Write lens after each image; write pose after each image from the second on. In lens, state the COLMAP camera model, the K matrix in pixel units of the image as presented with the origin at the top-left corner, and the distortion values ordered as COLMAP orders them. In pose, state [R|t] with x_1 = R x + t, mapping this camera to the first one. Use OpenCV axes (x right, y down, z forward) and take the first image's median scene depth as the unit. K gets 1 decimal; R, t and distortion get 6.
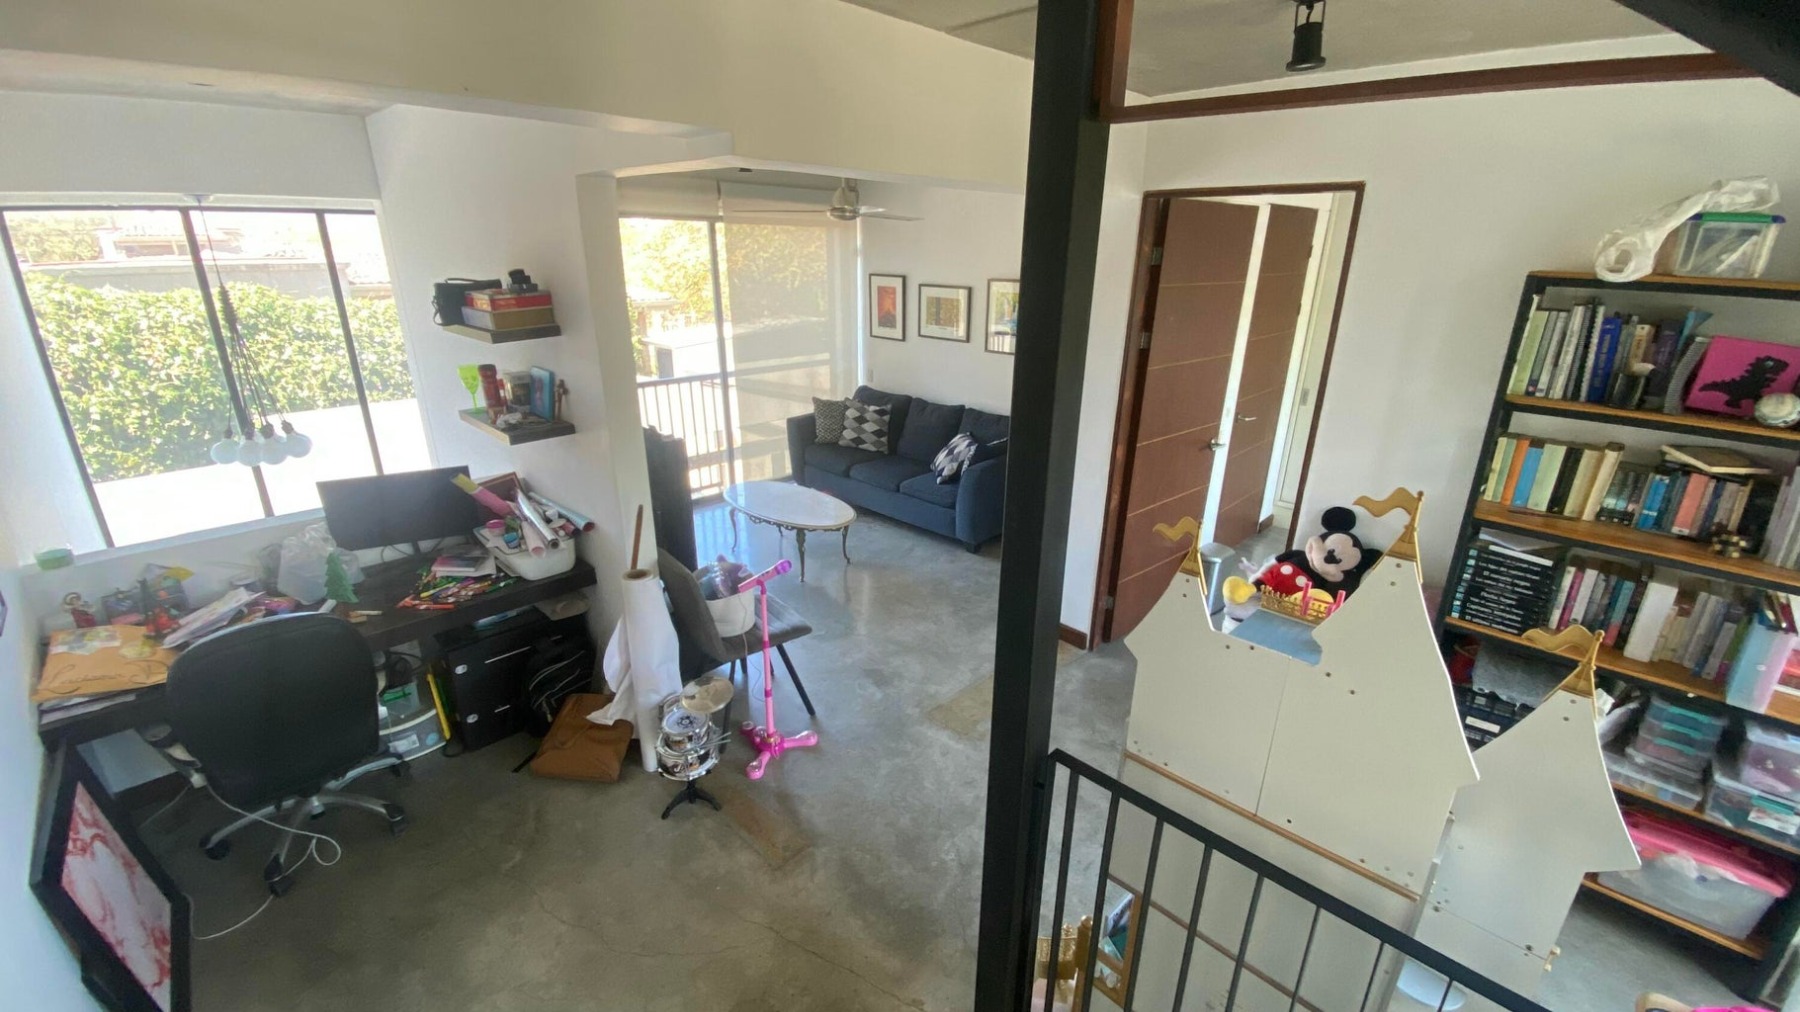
lens RADIAL K [[730.2, 0, 902.1], [0, 730.2, 508.5], [0, 0, 1]] dist [0.016202, -0.018973]
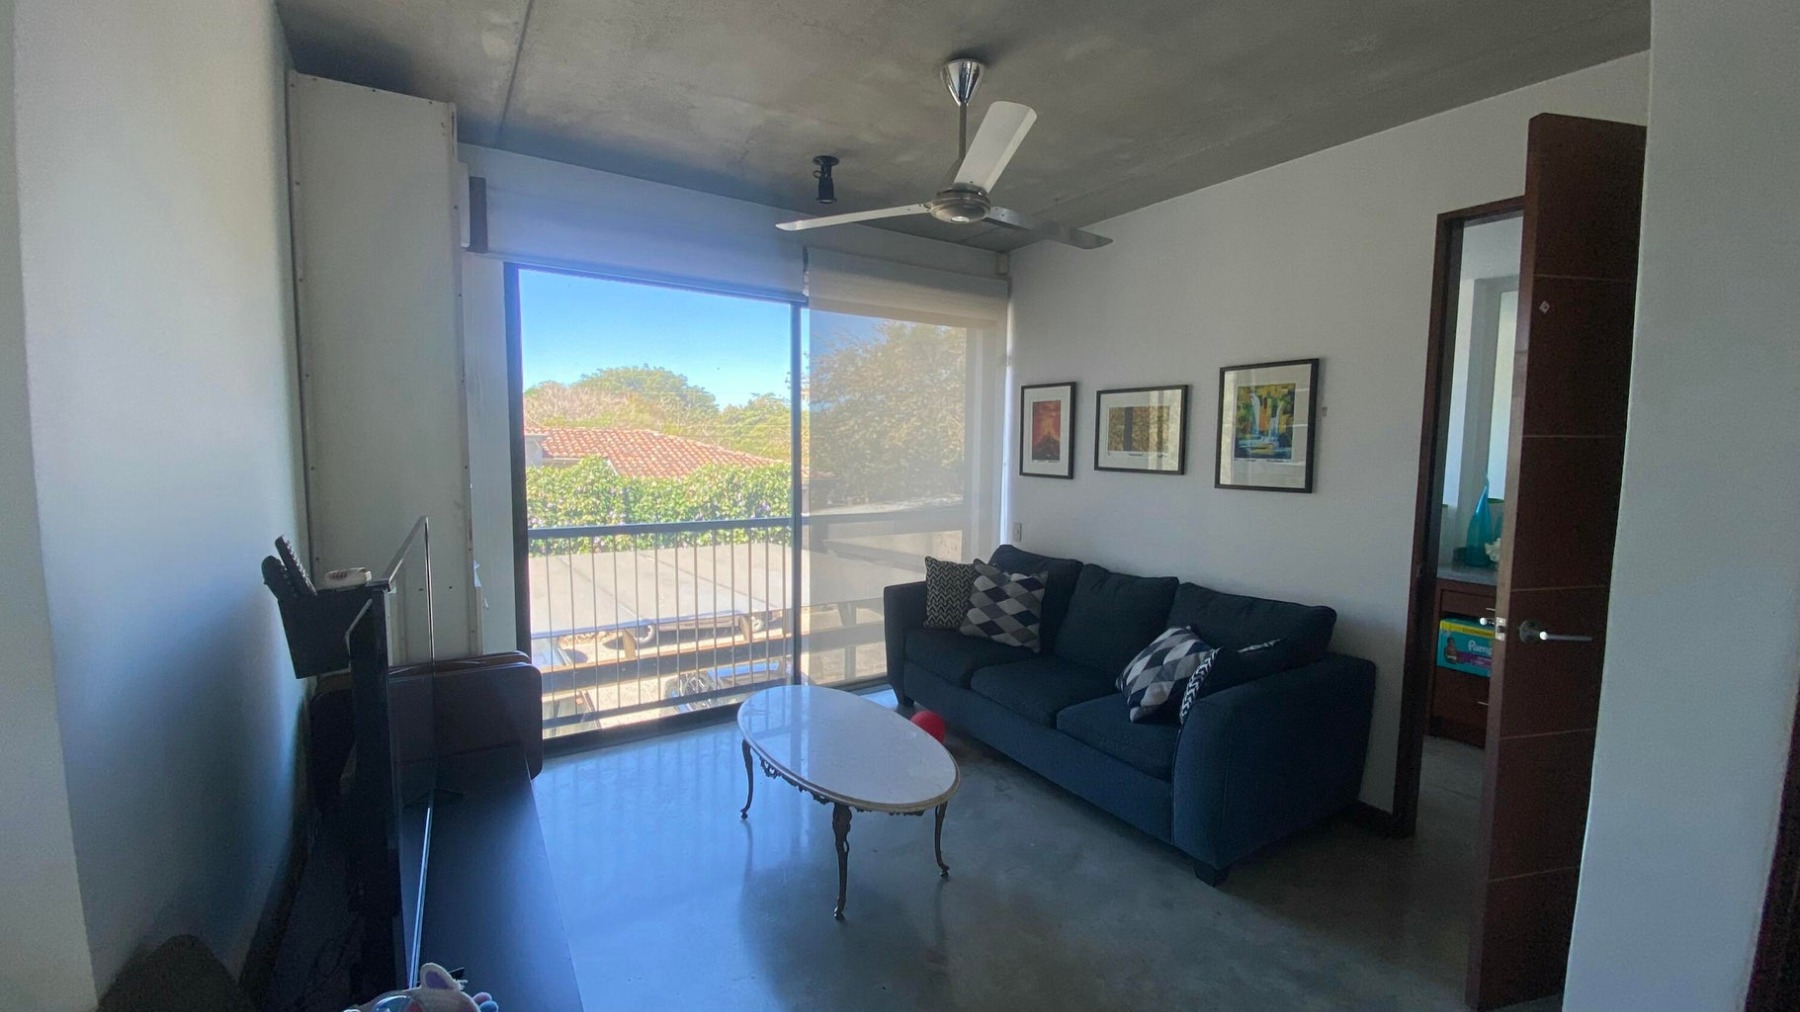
lens RADIAL K [[721.2, 0, 903.2], [0, 721.2, 510.4], [0, 0, 1]] dist [0.081333, -0.048338]
pose [[0.973685, 0.025081, -0.226514, 0.003663], [-0.081604, 0.966393, -0.243774, -0.032013], [0.212787, 0.255843, 0.943009, 0.363787]]
